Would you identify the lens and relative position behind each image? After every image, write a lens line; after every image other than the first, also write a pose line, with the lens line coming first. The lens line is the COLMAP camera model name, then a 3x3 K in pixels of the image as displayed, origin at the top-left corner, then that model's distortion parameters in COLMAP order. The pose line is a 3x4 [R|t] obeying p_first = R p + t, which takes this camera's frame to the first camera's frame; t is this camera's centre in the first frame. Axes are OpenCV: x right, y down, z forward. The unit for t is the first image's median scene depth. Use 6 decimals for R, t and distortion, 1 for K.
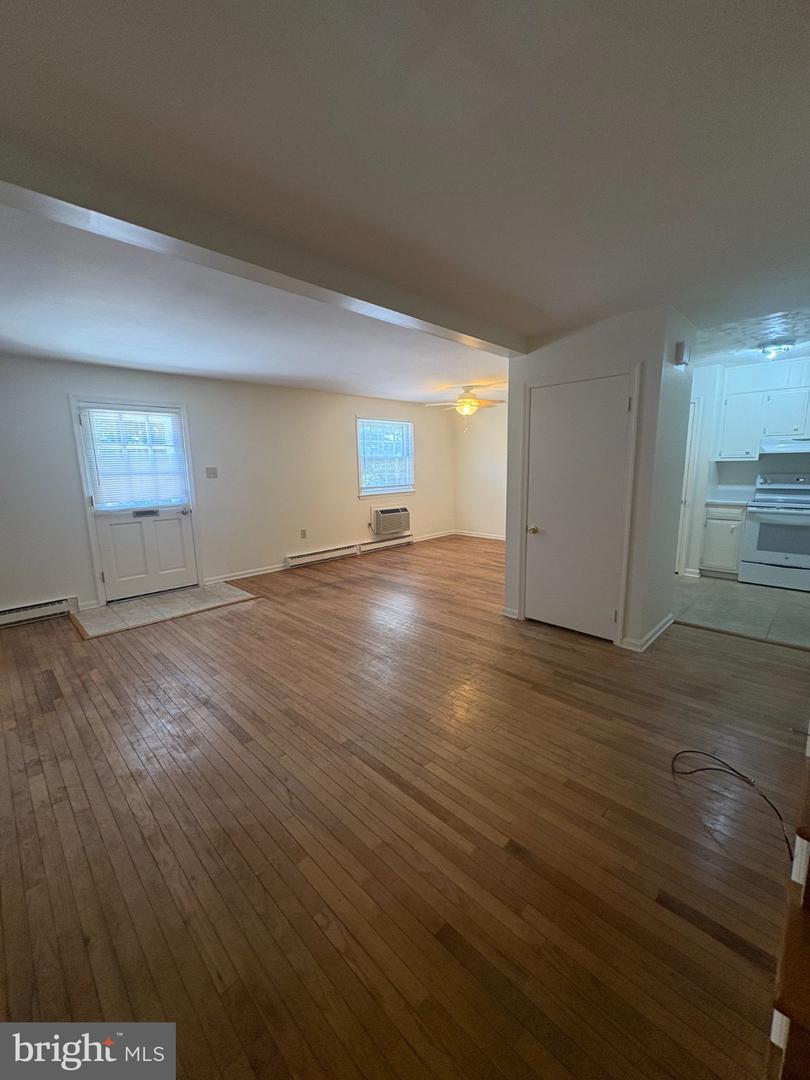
lens RADIAL K [[429.9, 0, 405.0], [0, 429.9, 540.0], [0, 0, 1]] dist [-0.000483, 0.000260]
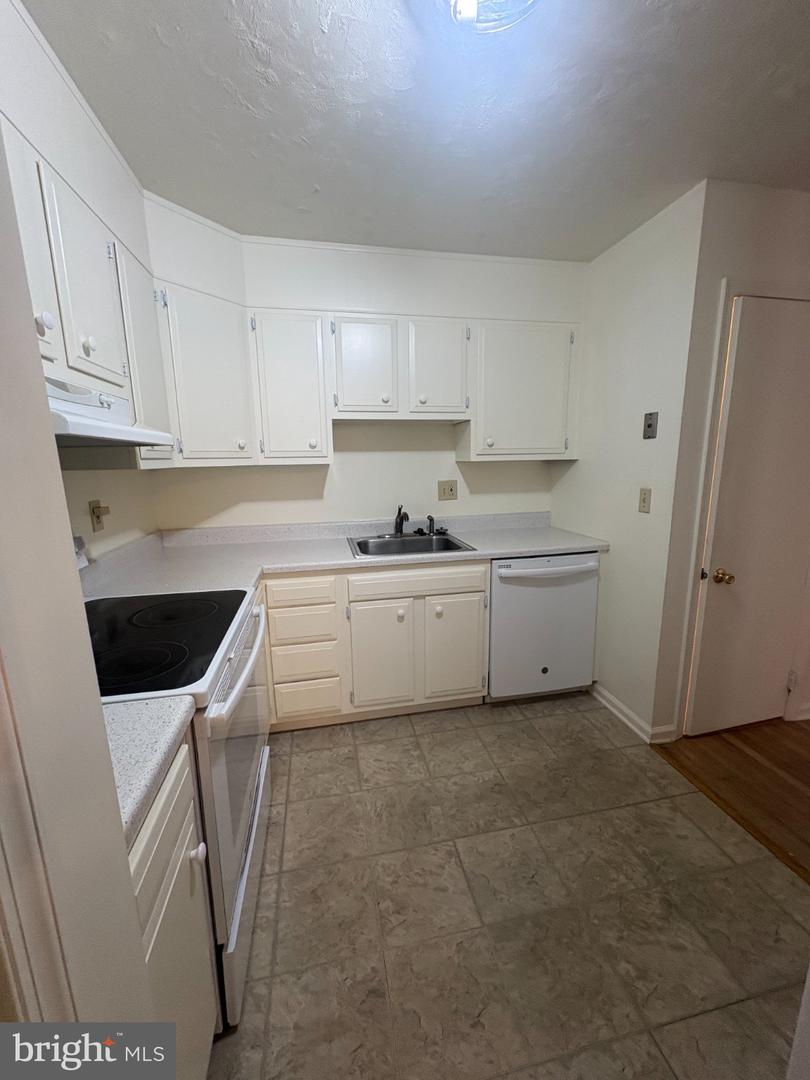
lens RADIAL K [[429.9, 0, 405.0], [0, 429.9, 540.0], [0, 0, 1]] dist [-0.000483, 0.000260]
pose [[-0.830918, -0.069892, 0.551987, 0.632840], [0.130614, 0.939853, 0.315619, -0.201554], [-0.540846, 0.334351, -0.771812, 1.092084]]
